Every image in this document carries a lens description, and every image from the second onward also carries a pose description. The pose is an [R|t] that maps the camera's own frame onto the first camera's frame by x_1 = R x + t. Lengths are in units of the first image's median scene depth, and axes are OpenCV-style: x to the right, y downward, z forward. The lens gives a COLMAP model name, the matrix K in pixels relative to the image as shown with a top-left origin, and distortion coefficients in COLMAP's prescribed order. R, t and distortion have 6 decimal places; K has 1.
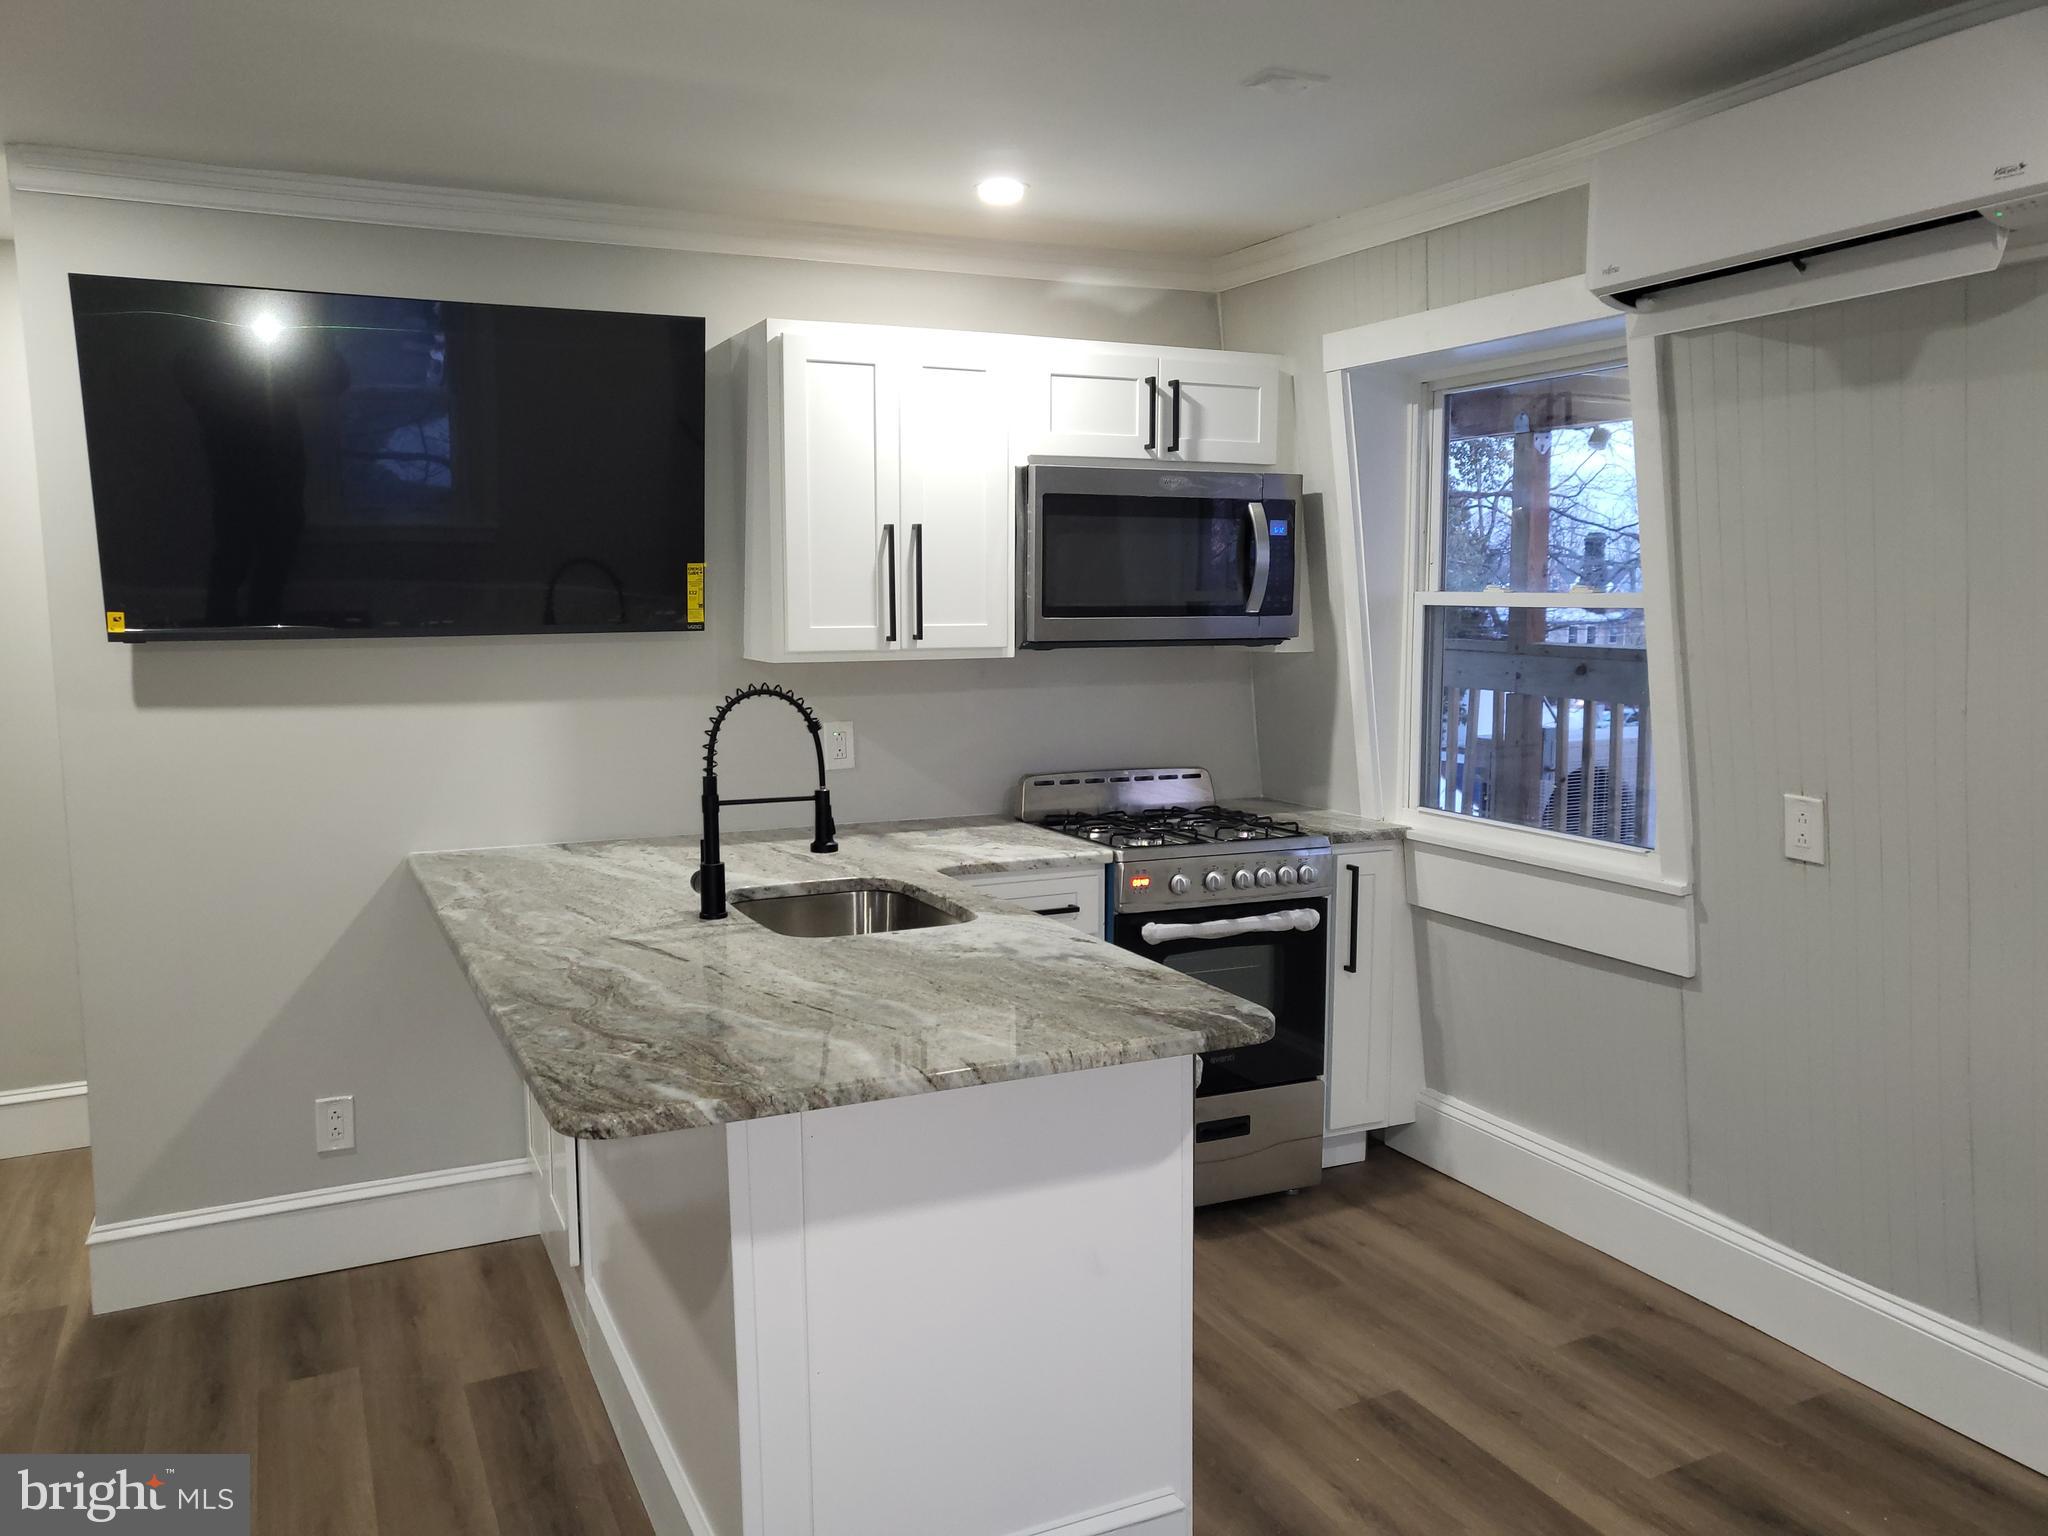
lens RADIAL K [[1590.6, 0, 1024.0], [0, 1590.6, 768.0], [0, 0, 1]] dist [0.000759, 0.001141]
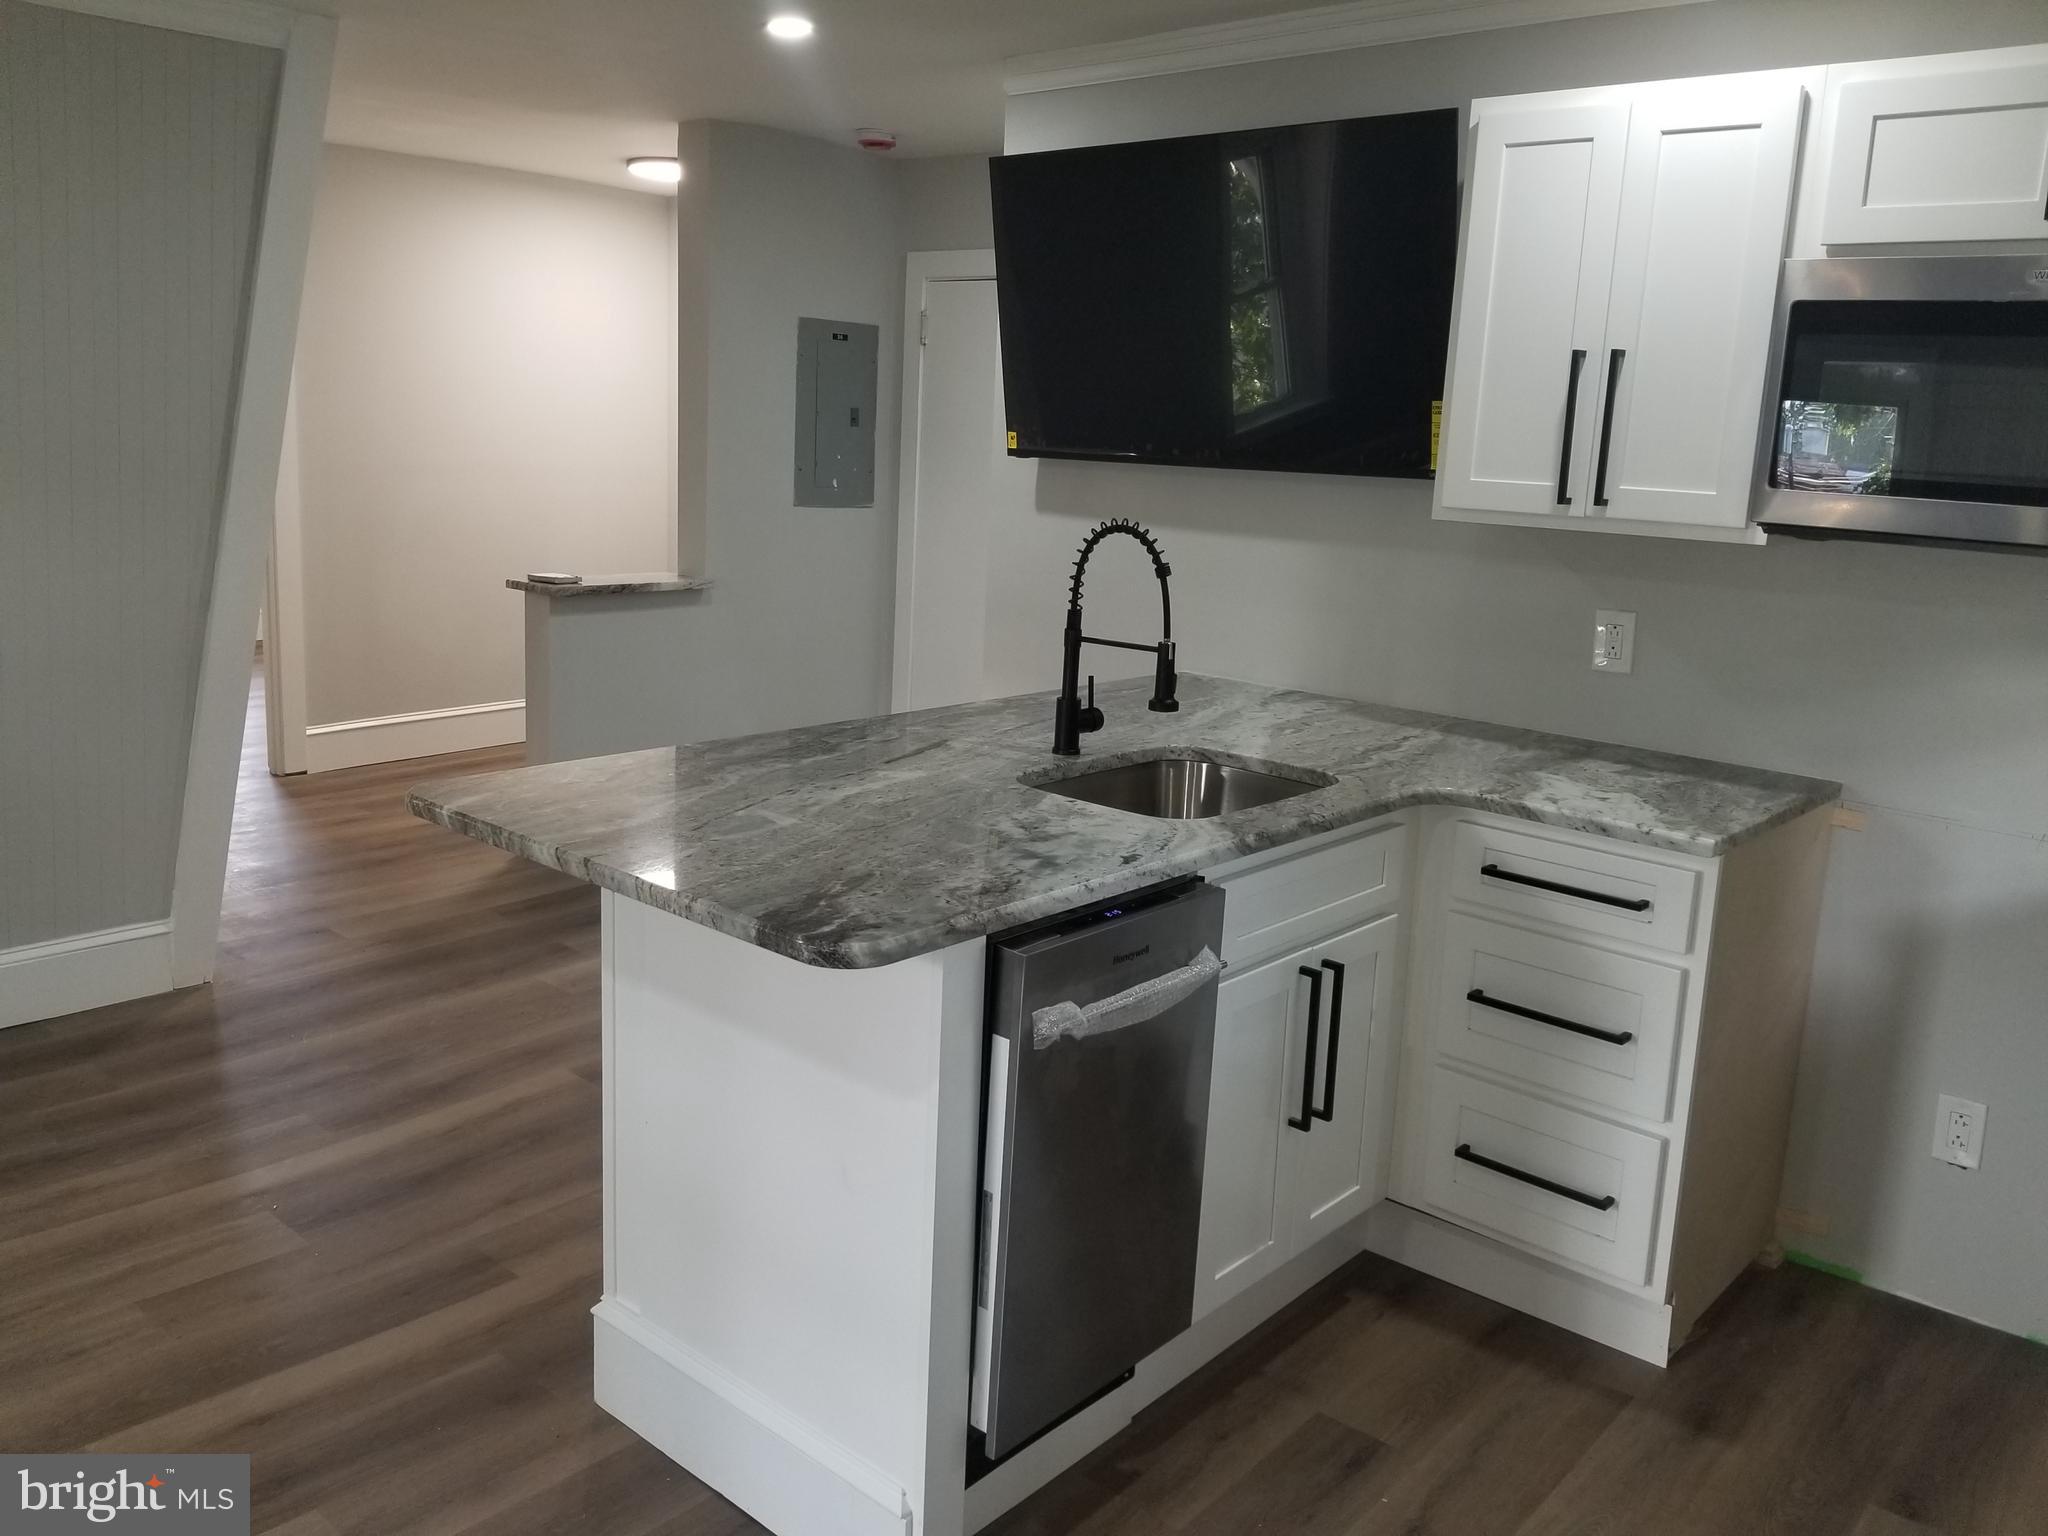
lens RADIAL K [[1586.0, 0, 1028.7], [0, 1586.0, 715.0], [0, 0, 1]] dist [0.082115, -0.154814]
pose [[0.388260, 0.186900, -0.902398, 0.683148], [-0.147136, 0.979229, 0.139507, -0.062566], [0.909728, 0.078610, 0.407695, 0.575412]]
